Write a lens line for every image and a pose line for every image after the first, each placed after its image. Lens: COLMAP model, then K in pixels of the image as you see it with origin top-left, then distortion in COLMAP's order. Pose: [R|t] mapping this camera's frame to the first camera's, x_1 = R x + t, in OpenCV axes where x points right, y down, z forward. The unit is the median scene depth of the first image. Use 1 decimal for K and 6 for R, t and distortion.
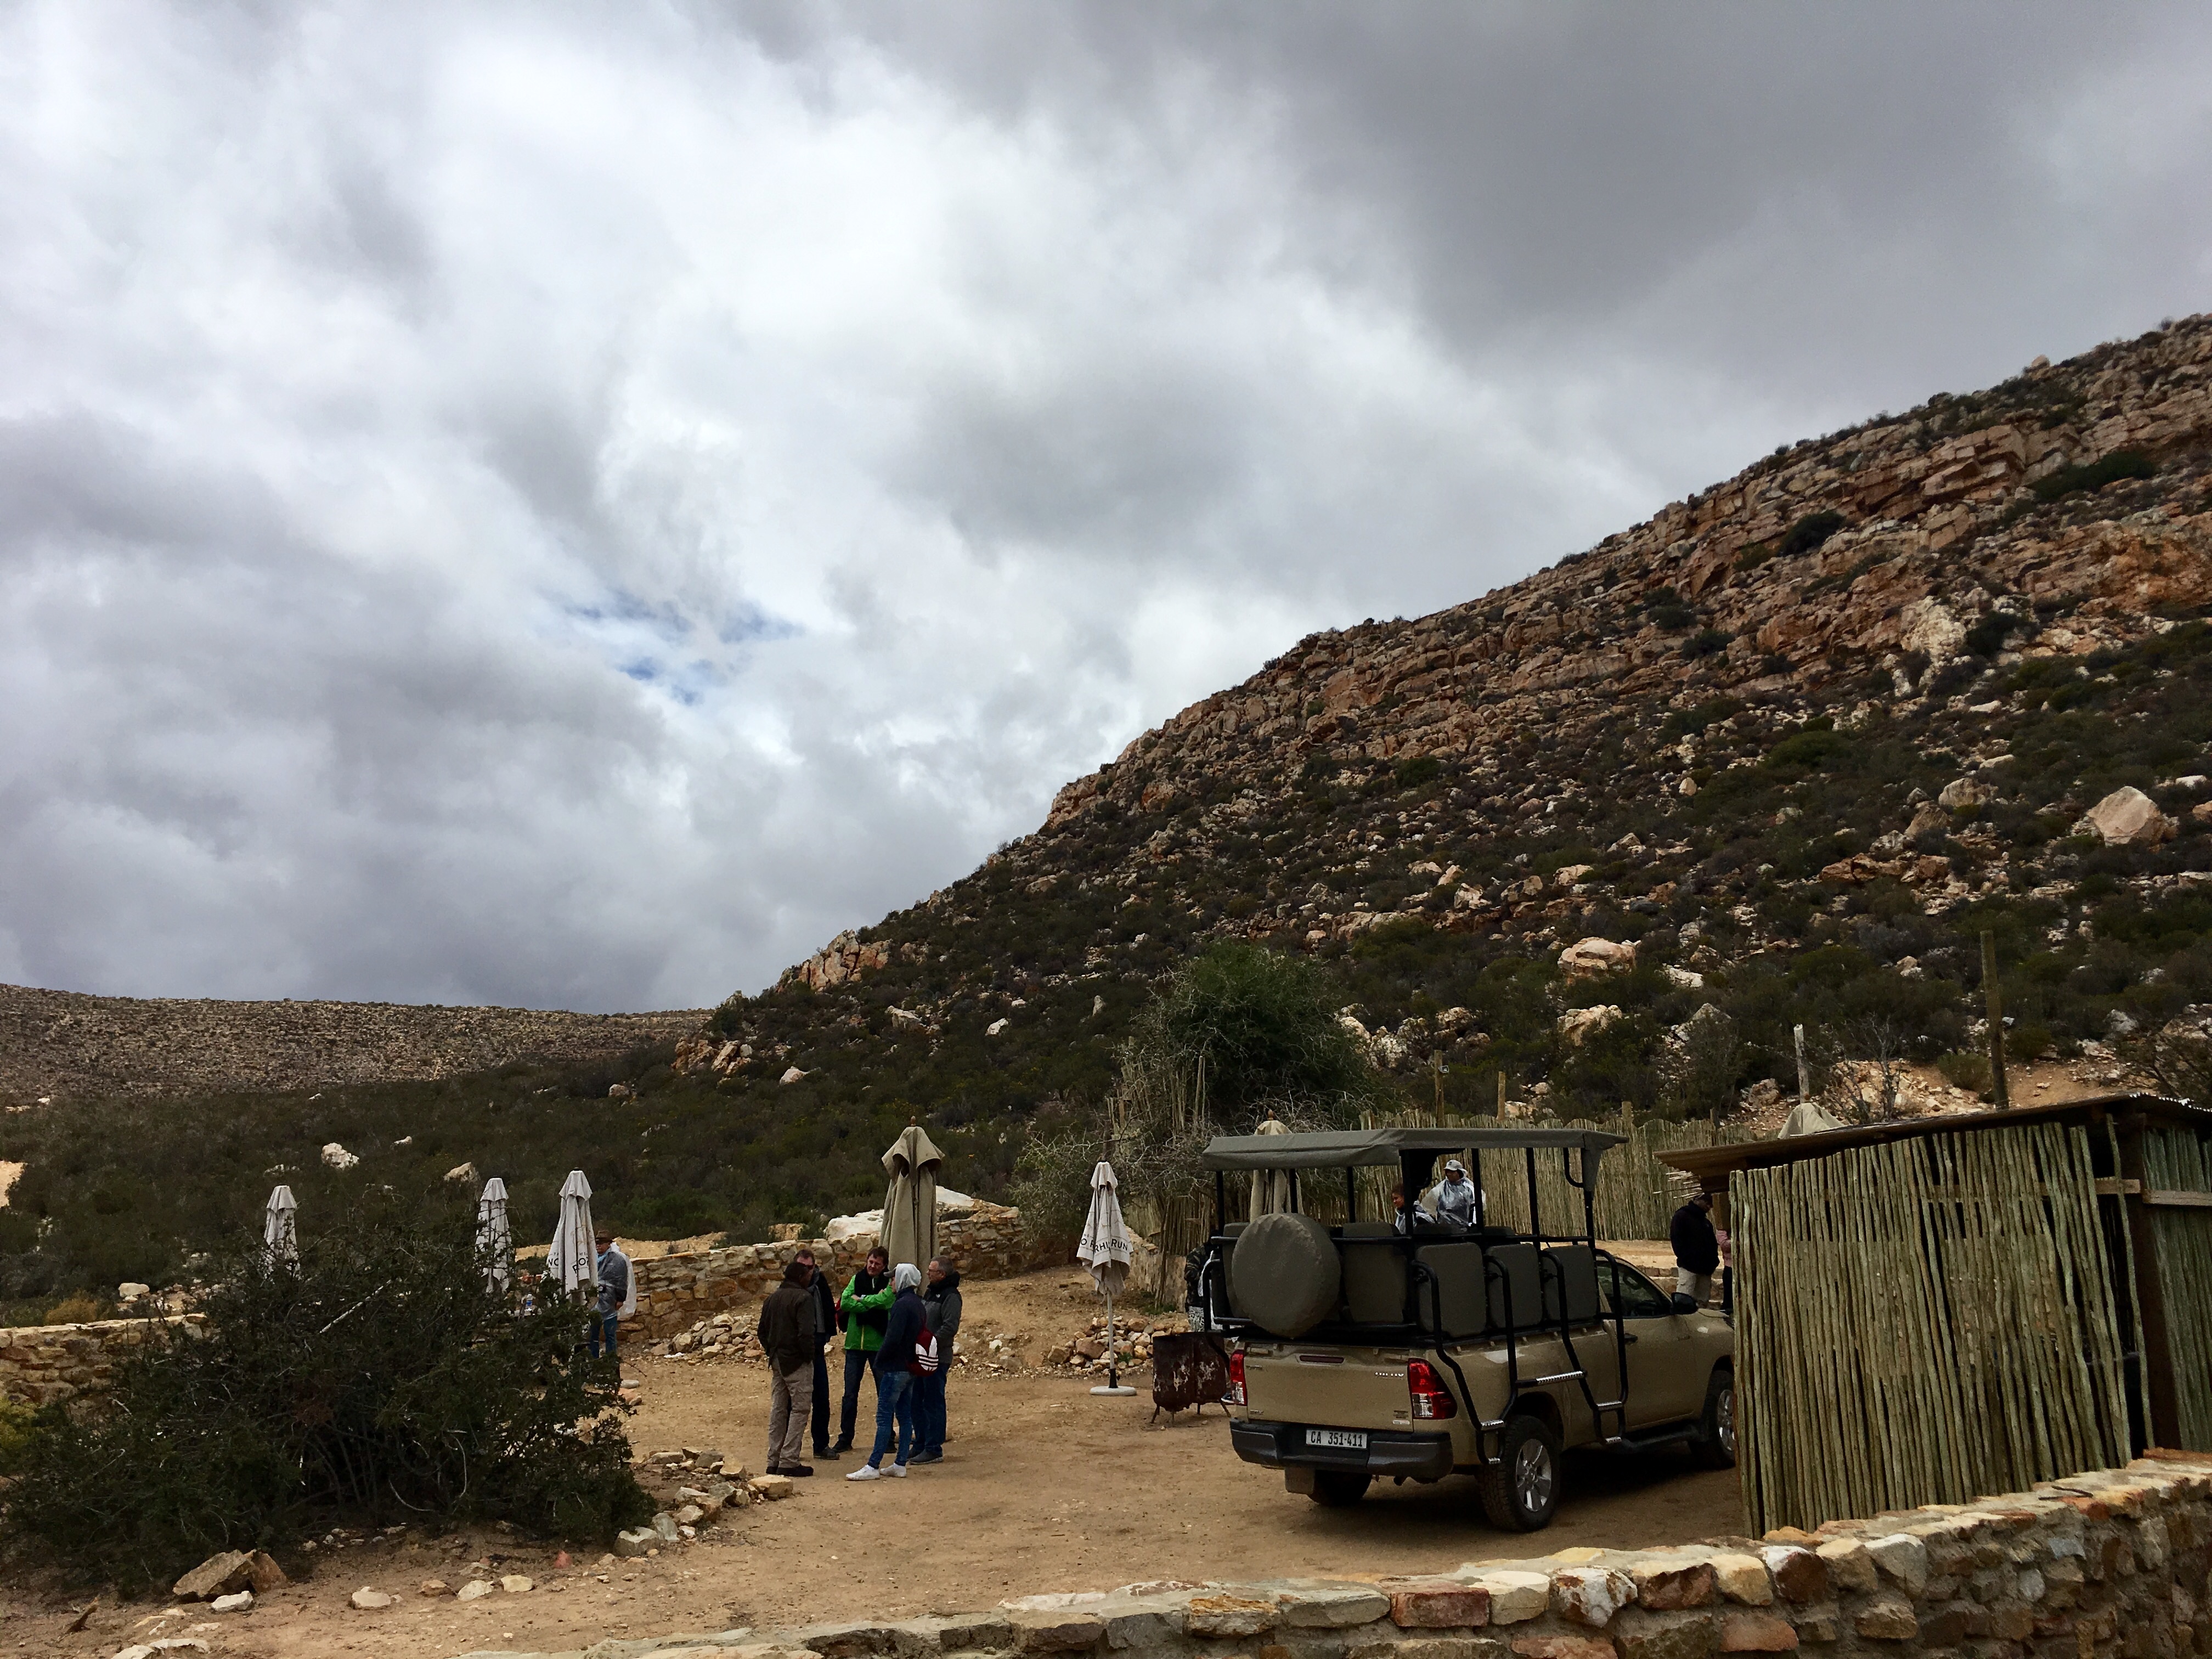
lens RADIAL K [[1874.2, 0, 1106.0], [0, 1874.2, 829.5], [0, 0, 1]] dist [0.067568, -0.068885]
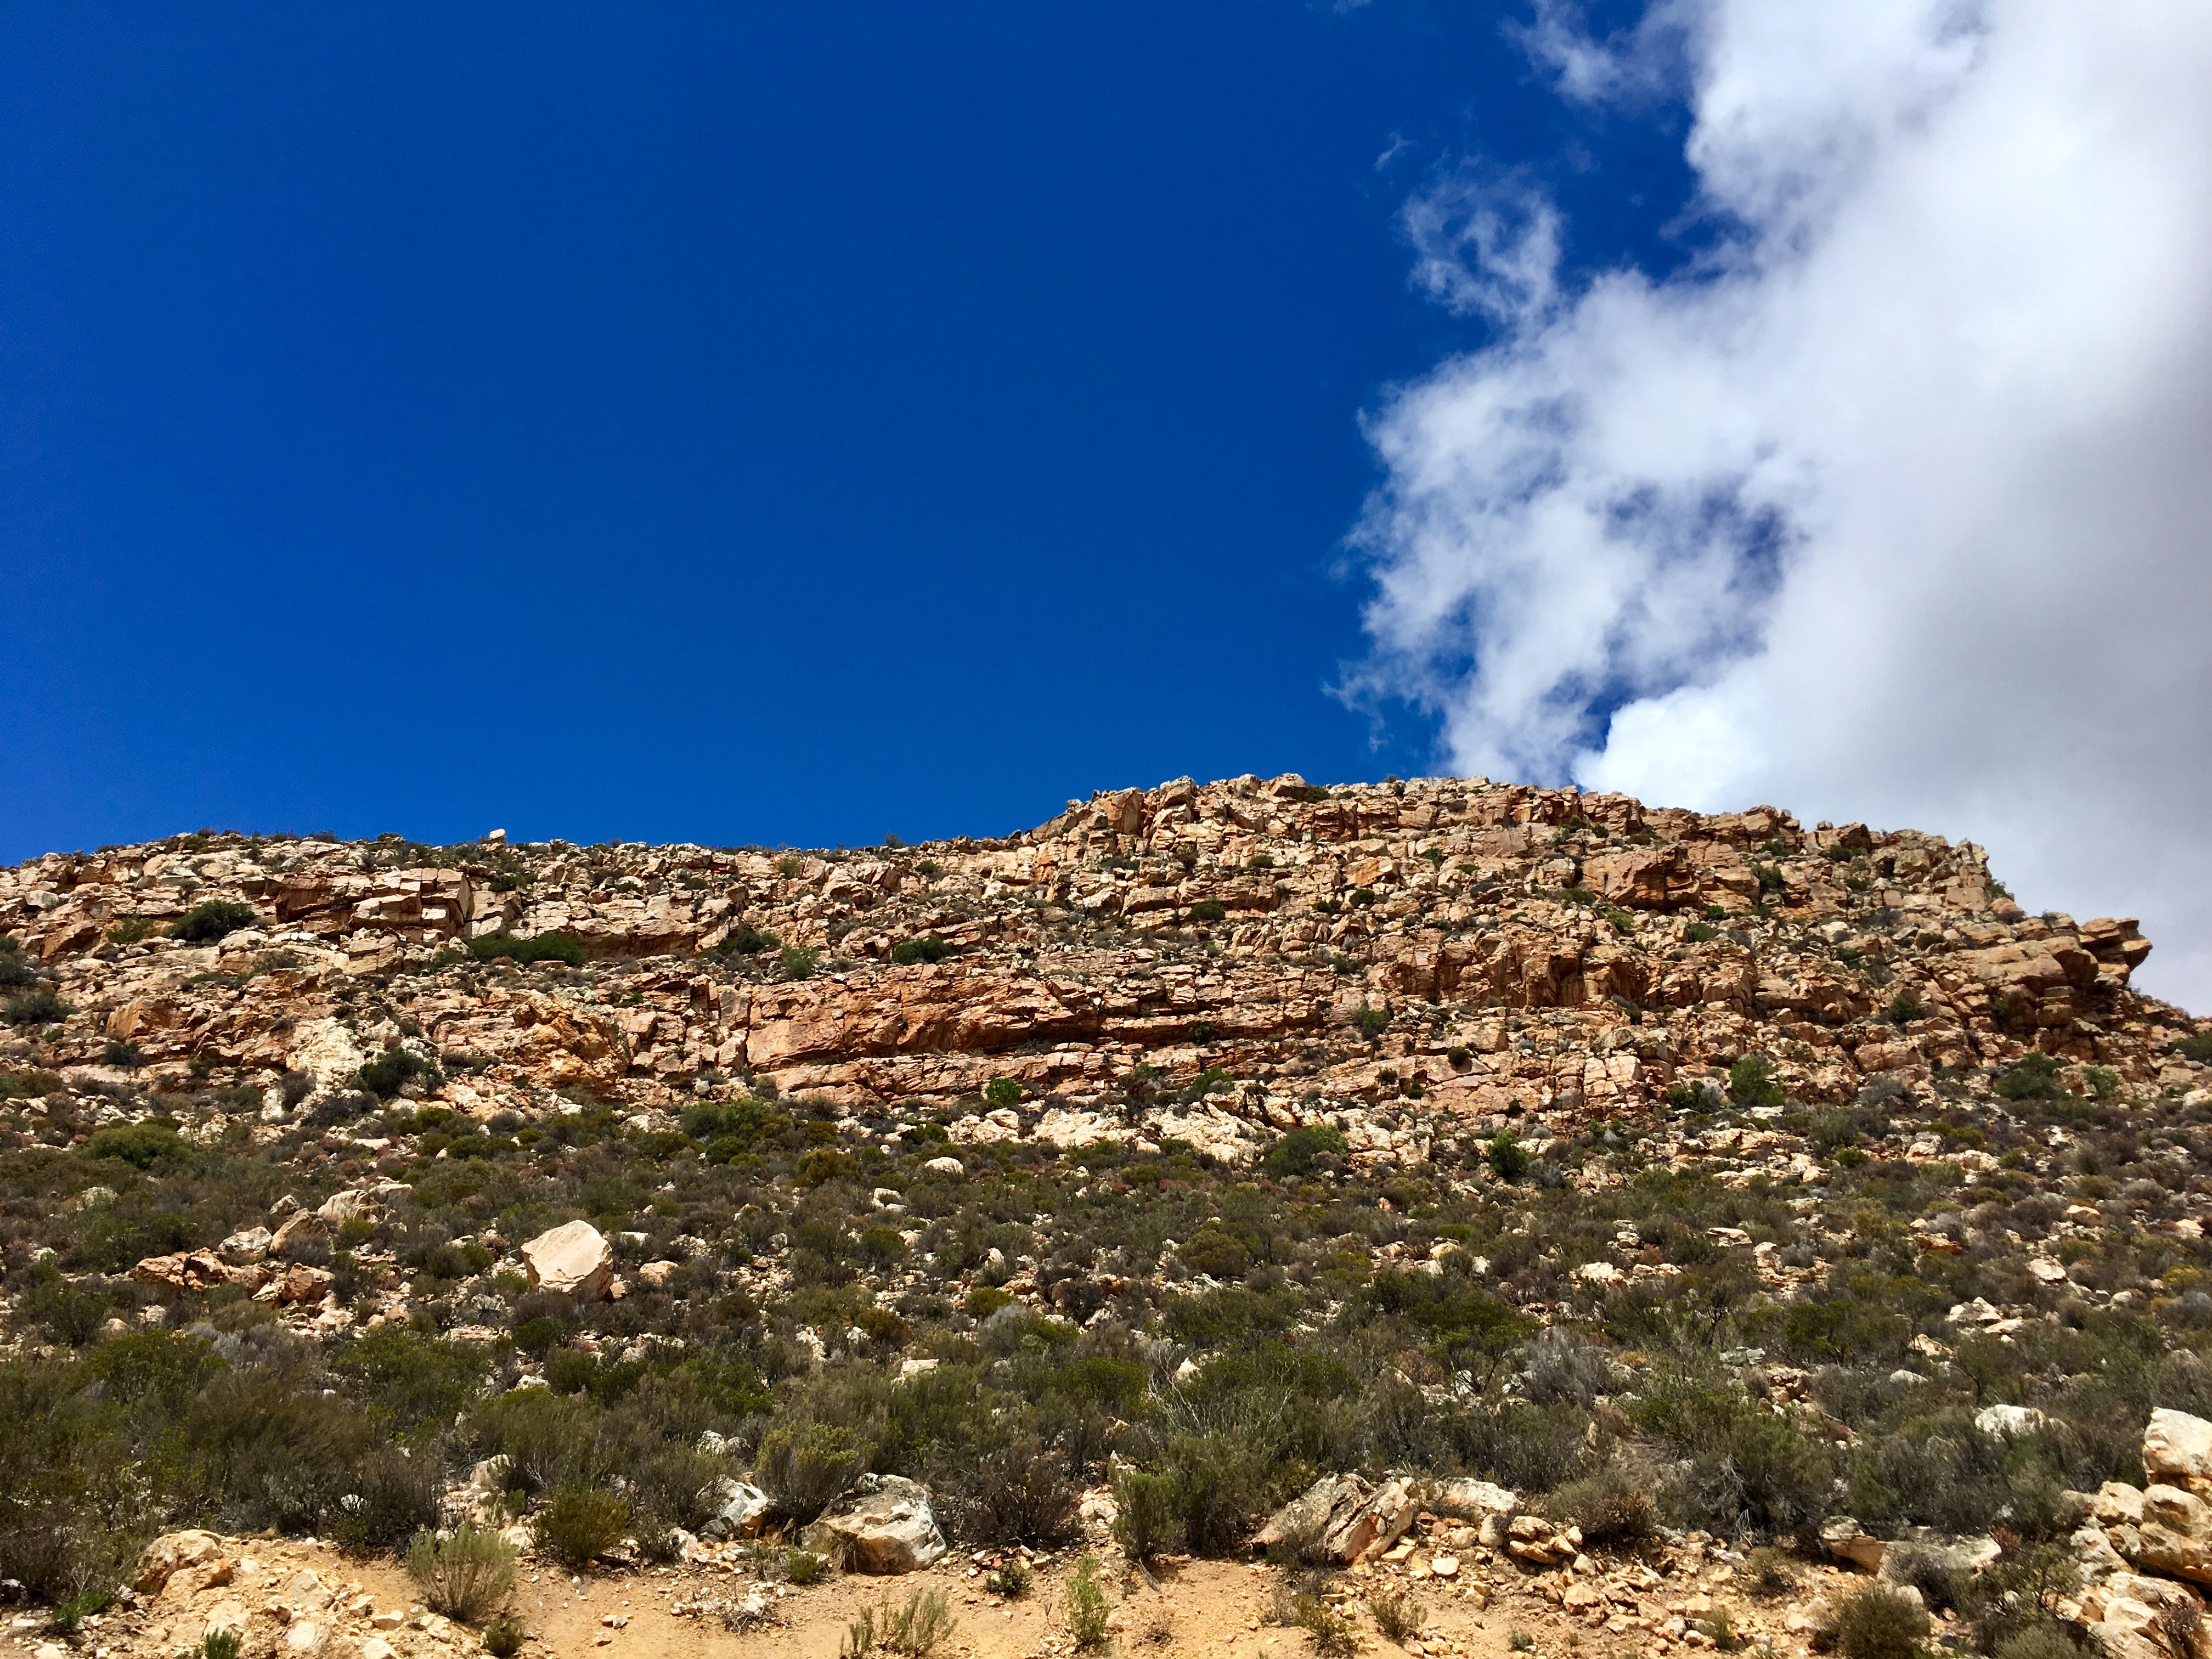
lens RADIAL K [[1874.2, 0, 1106.0], [0, 1874.2, 829.5], [0, 0, 1]] dist [0.067568, -0.068885]
pose [[0.648605, 0.355500, 0.673002, 0.052981], [-0.163205, 0.928612, -0.333232, 0.024405], [-0.743422, 0.106299, 0.660322, 0.159140]]
